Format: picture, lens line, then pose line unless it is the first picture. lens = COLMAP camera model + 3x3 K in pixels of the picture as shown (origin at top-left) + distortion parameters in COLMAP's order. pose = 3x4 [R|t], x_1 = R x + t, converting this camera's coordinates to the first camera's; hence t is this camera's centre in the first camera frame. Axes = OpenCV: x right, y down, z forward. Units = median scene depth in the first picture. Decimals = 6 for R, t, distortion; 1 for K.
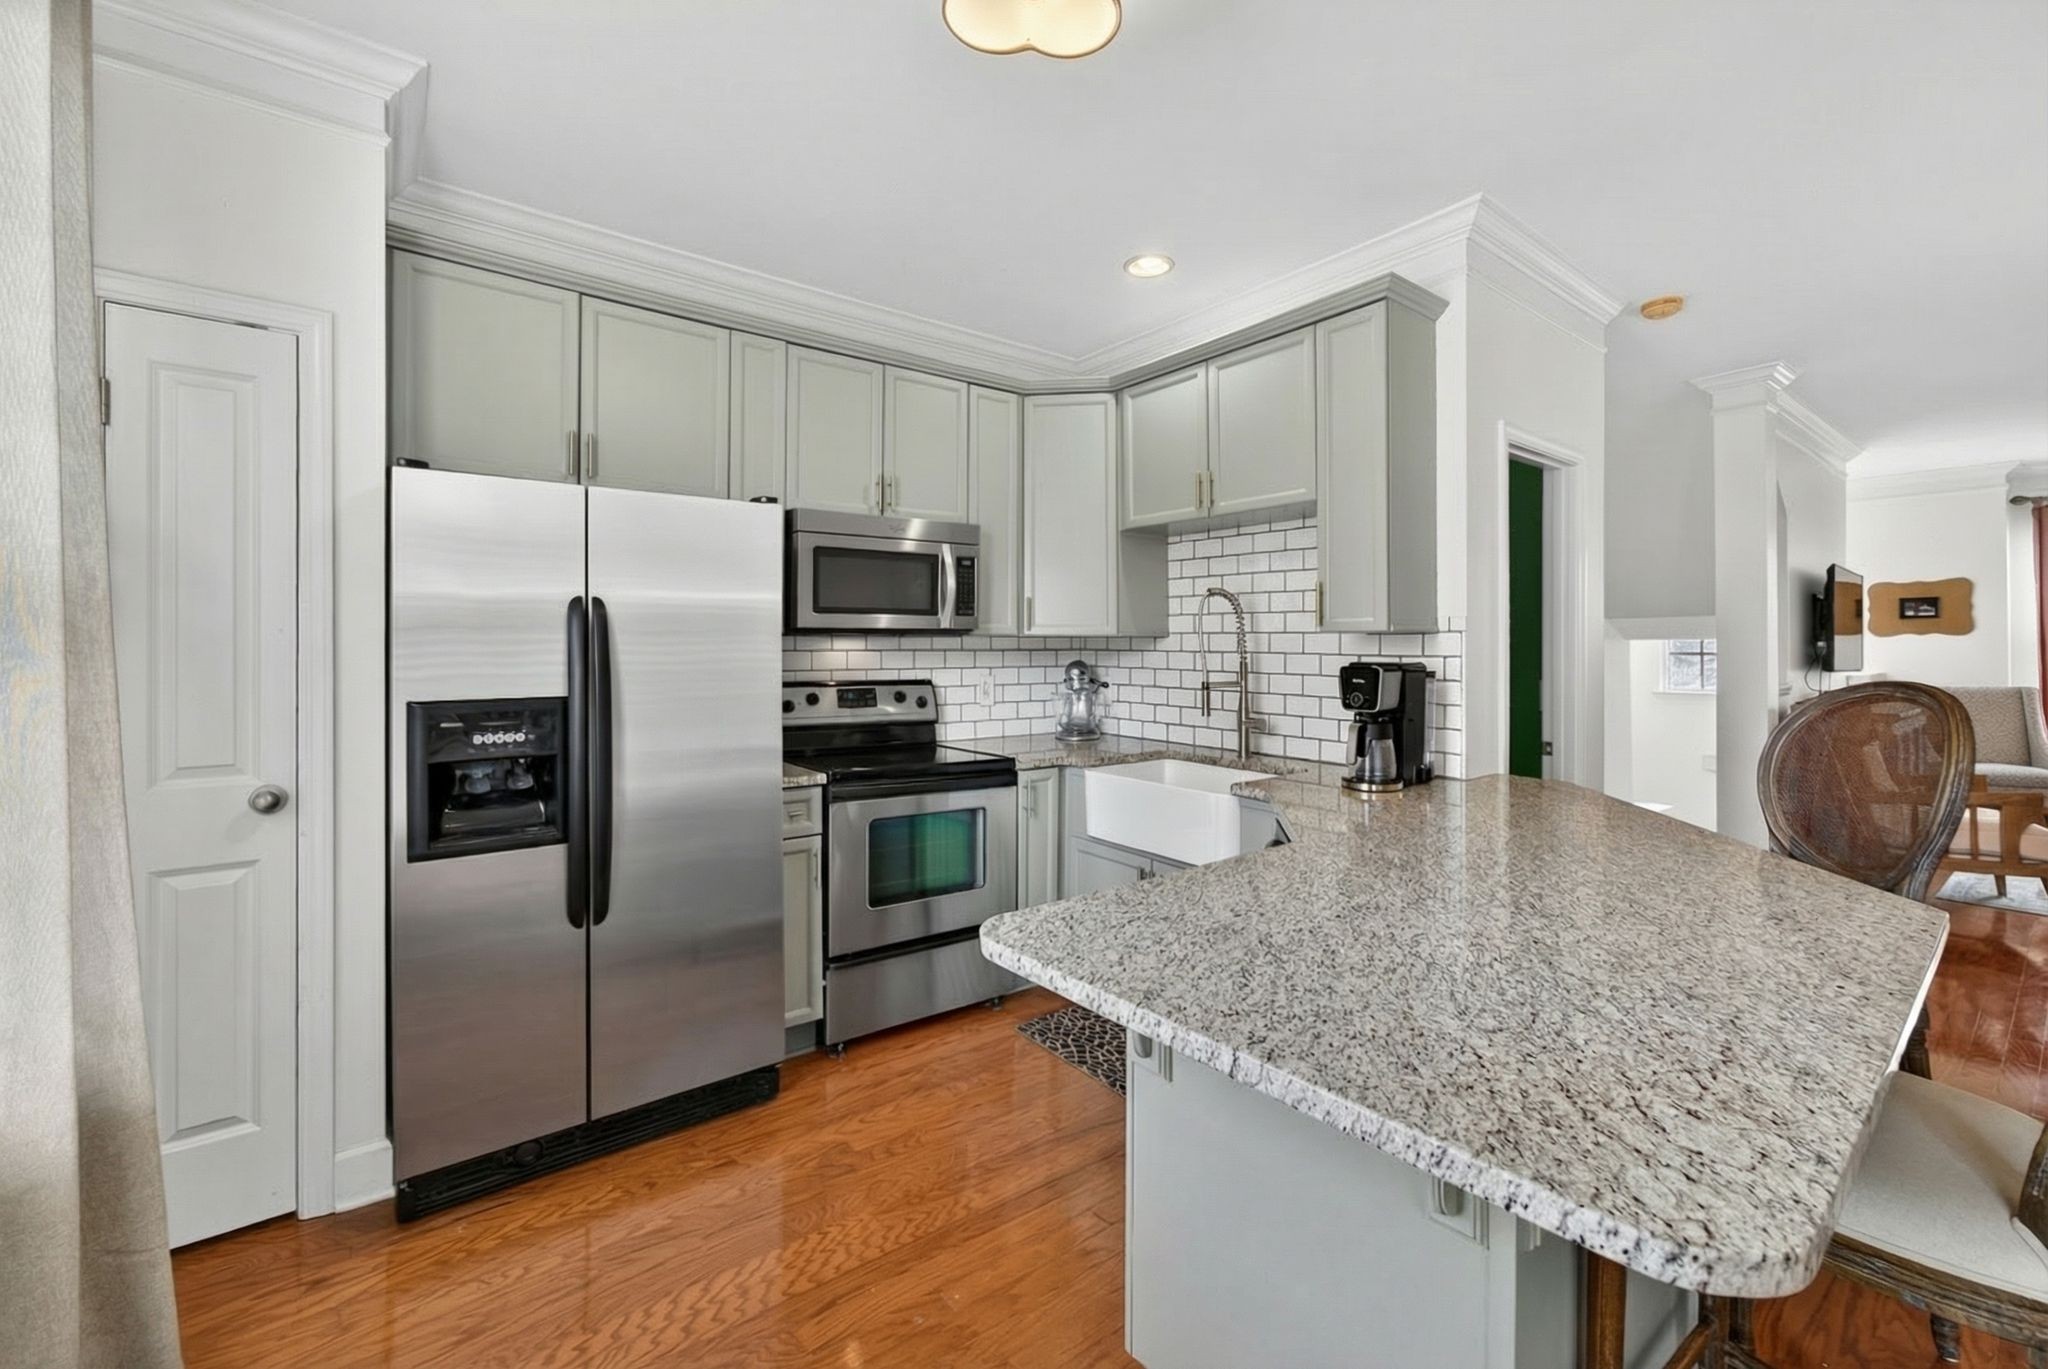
lens RADIAL K [[837.4, 0, 1013.1], [0, 837.4, 646.6], [0, 0, 1]] dist [-0.000143, 0.000088]
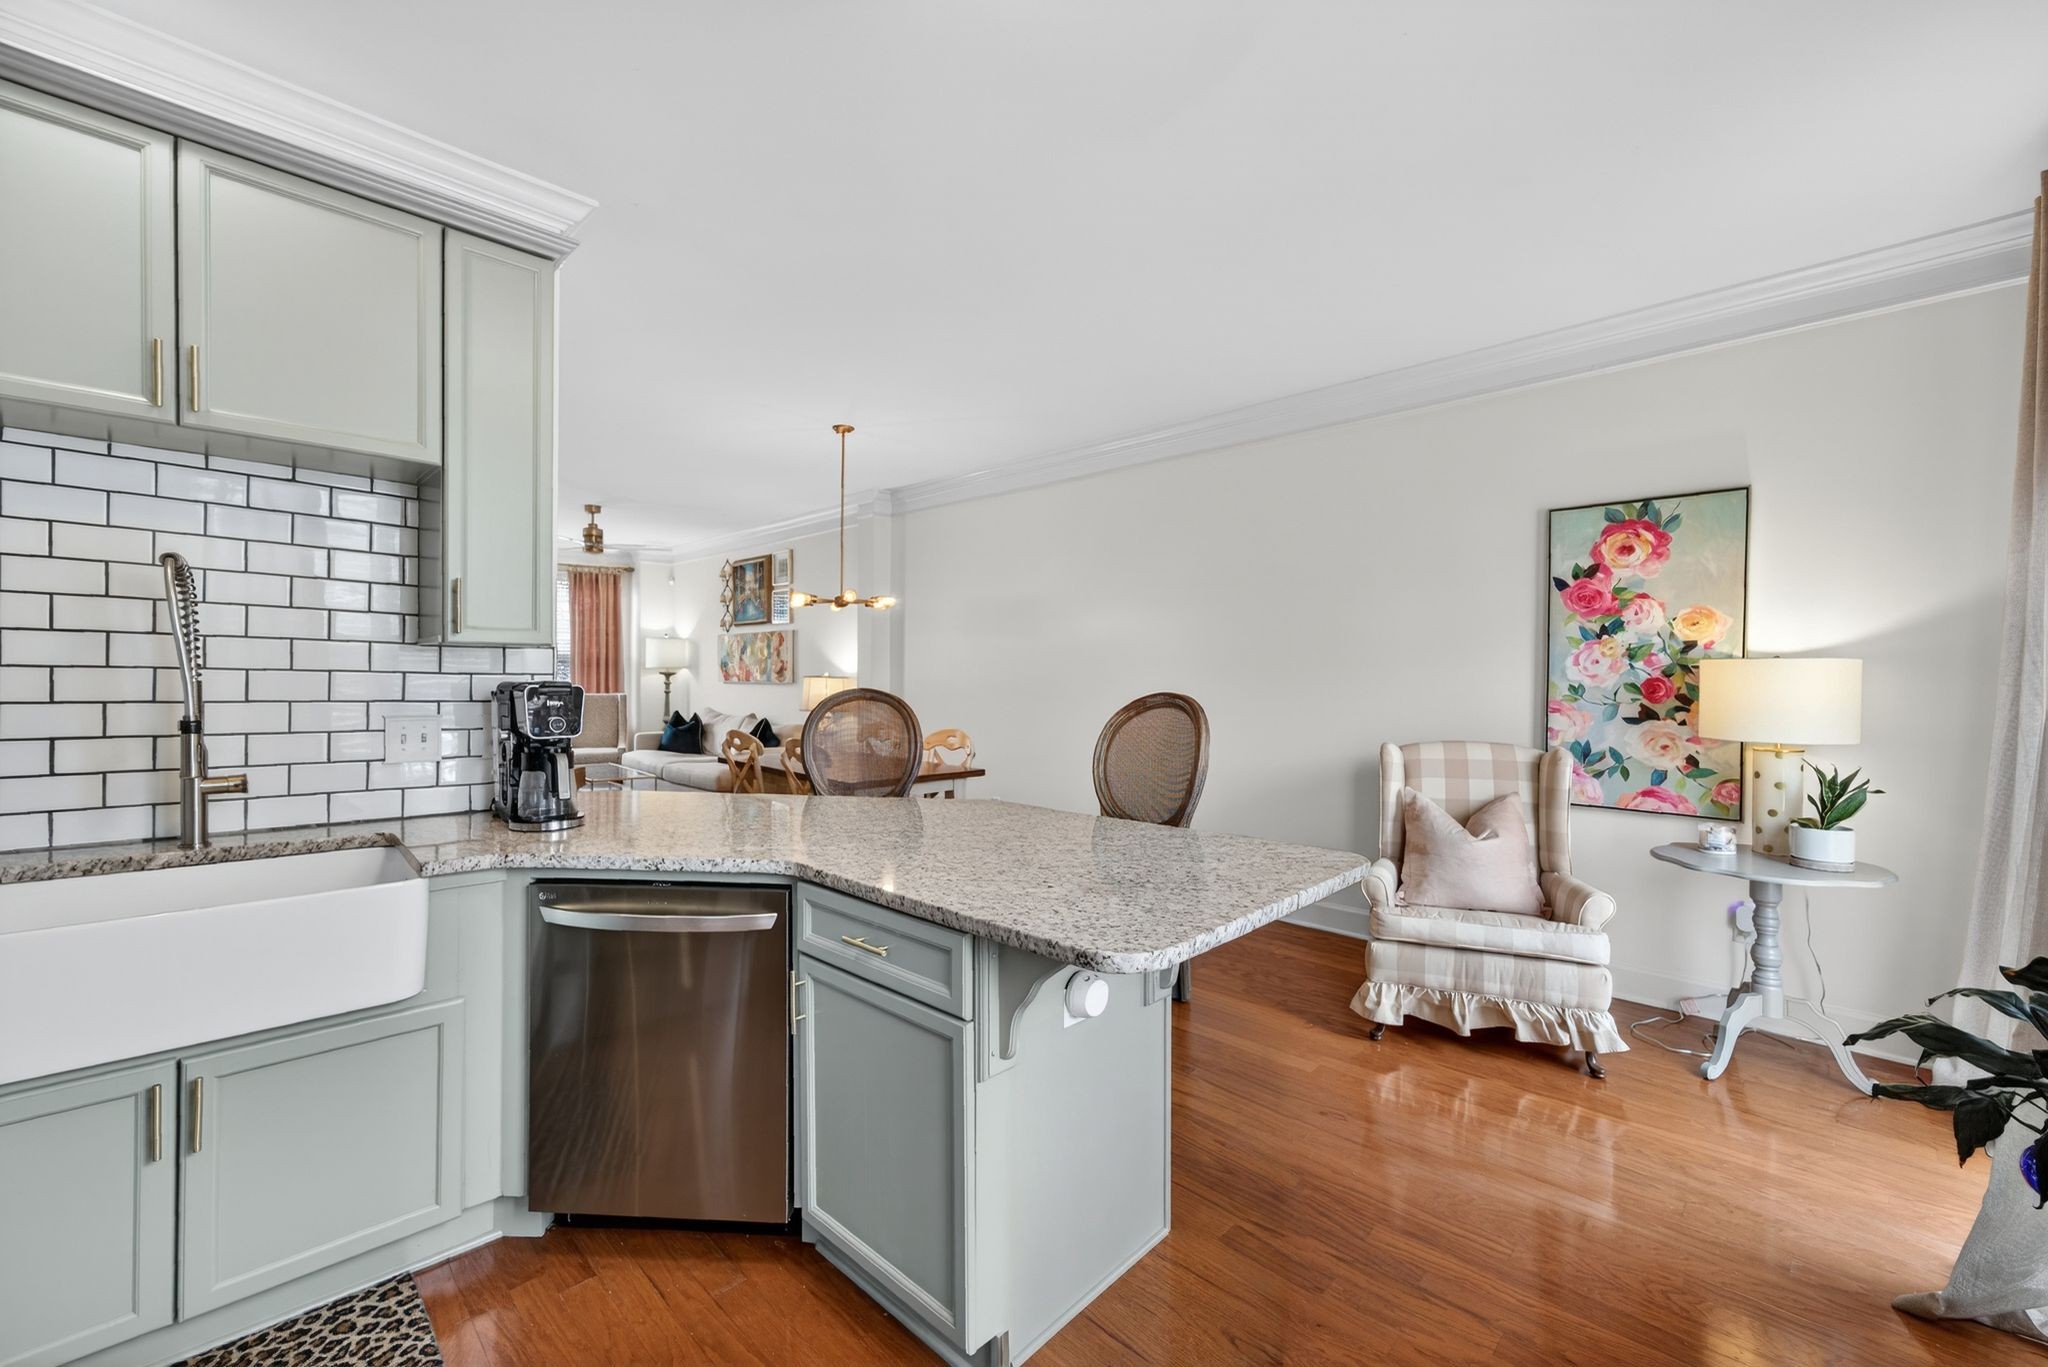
lens RADIAL K [[859.9, 0, 1024.0], [0, 859.9, 683.5], [0, 0, 1]] dist [0.016361, 0.000370]
pose [[-0.117135, -0.012856, 0.993033, -0.388969], [-0.010782, 0.999874, 0.011673, 0.004893], [-0.993057, -0.009339, -0.117259, 0.476708]]
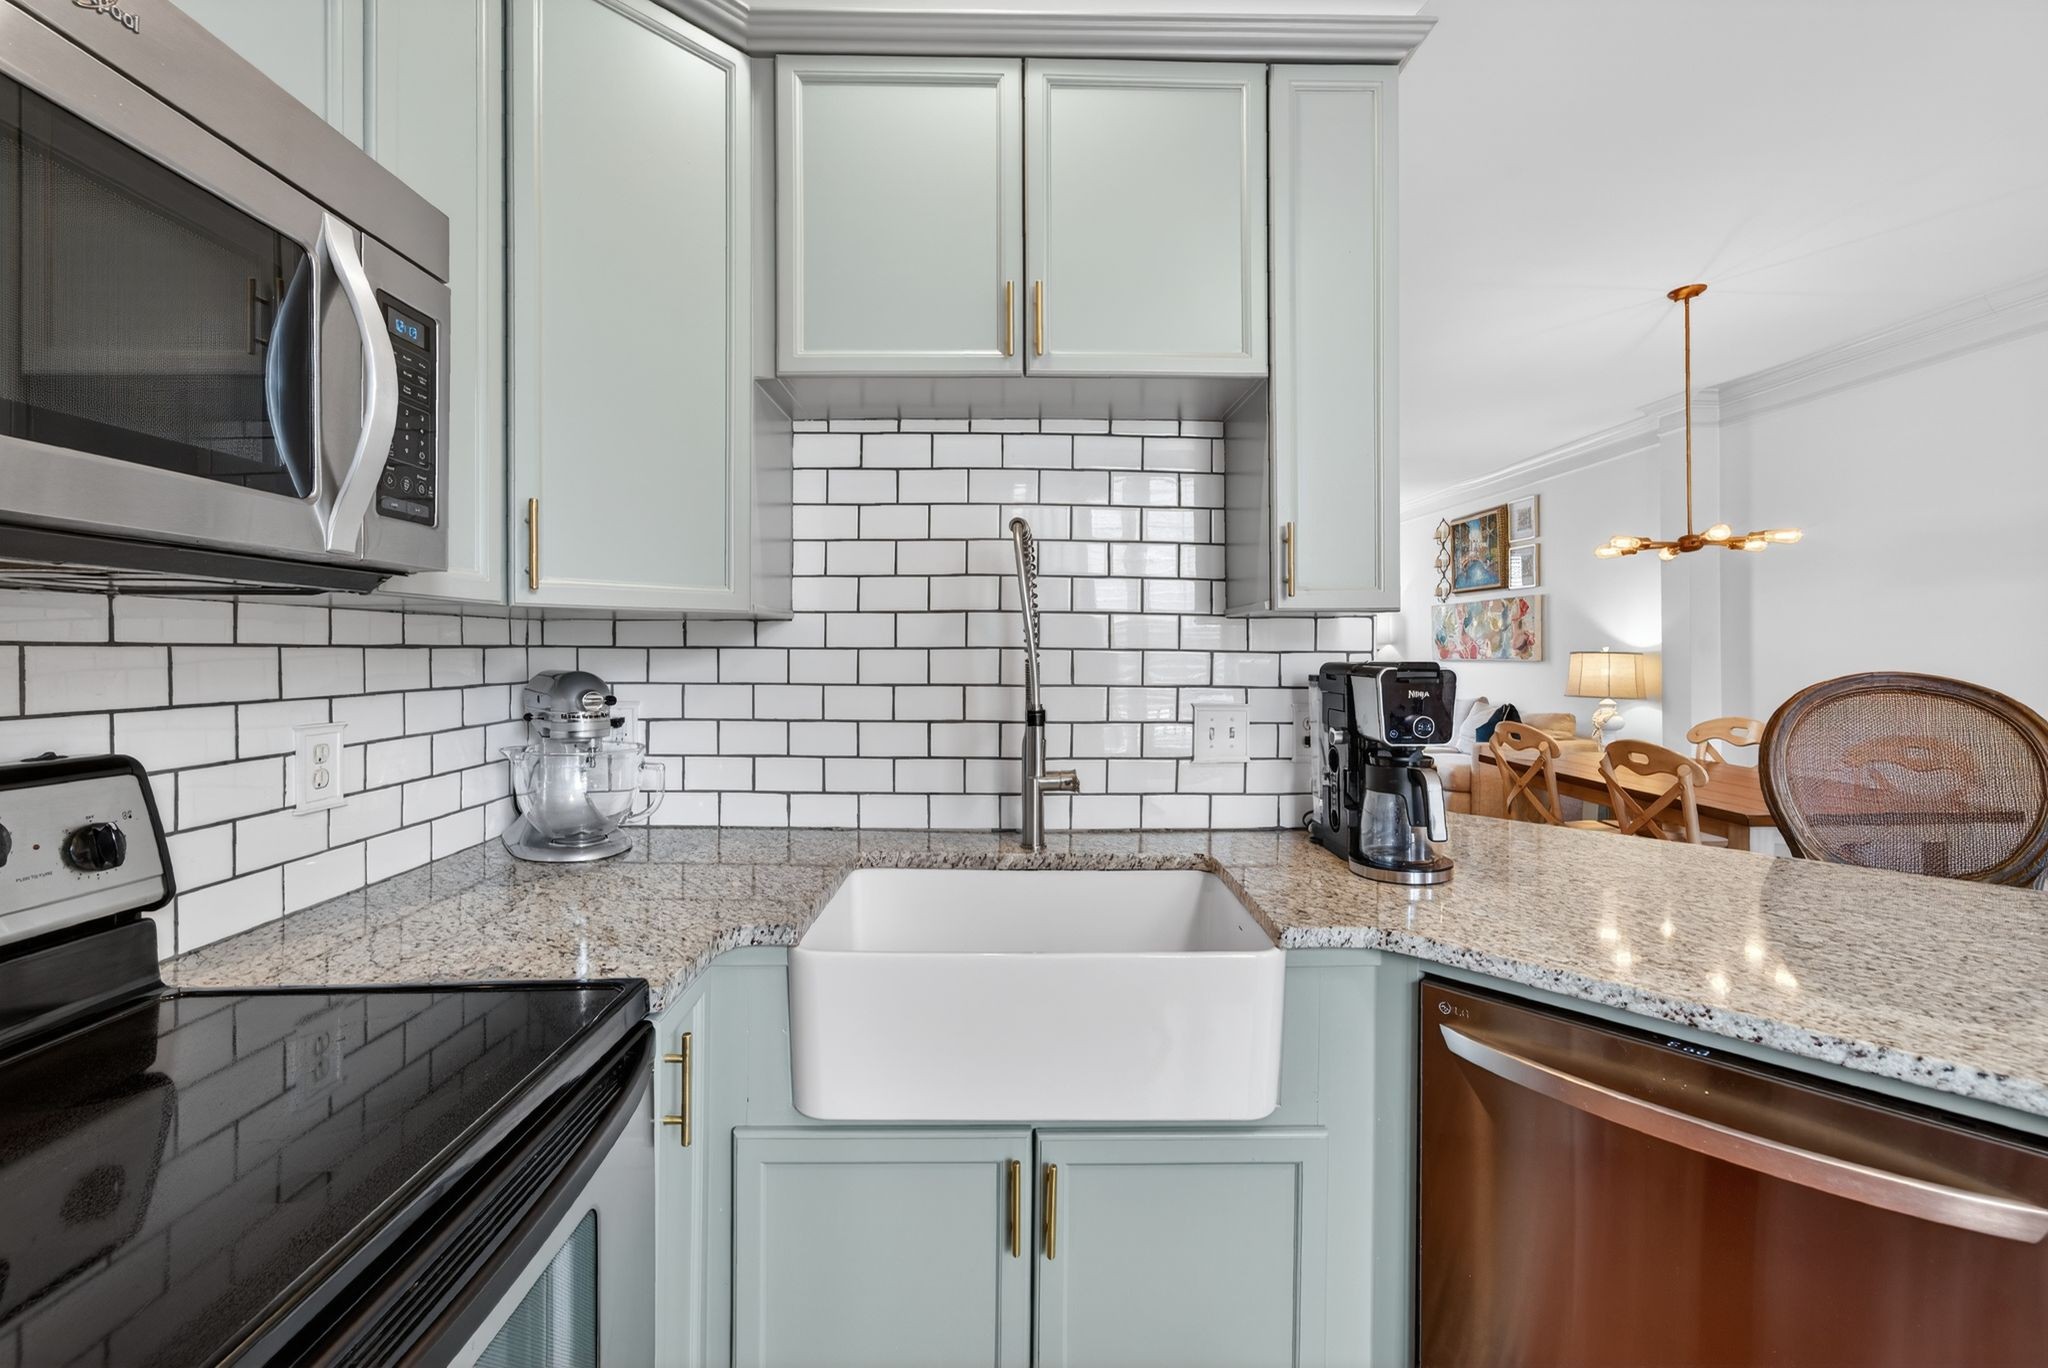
lens RADIAL K [[837.4, 0, 1013.1], [0, 837.4, 646.1], [0, 0, 1]] dist [-0.000143, 0.000088]
pose [[0.583571, 0.000700, 0.812062, -0.164115], [0.001894, 0.999996, -0.002223, 0.007033], [-0.812060, 0.002836, 0.583567, 0.671419]]
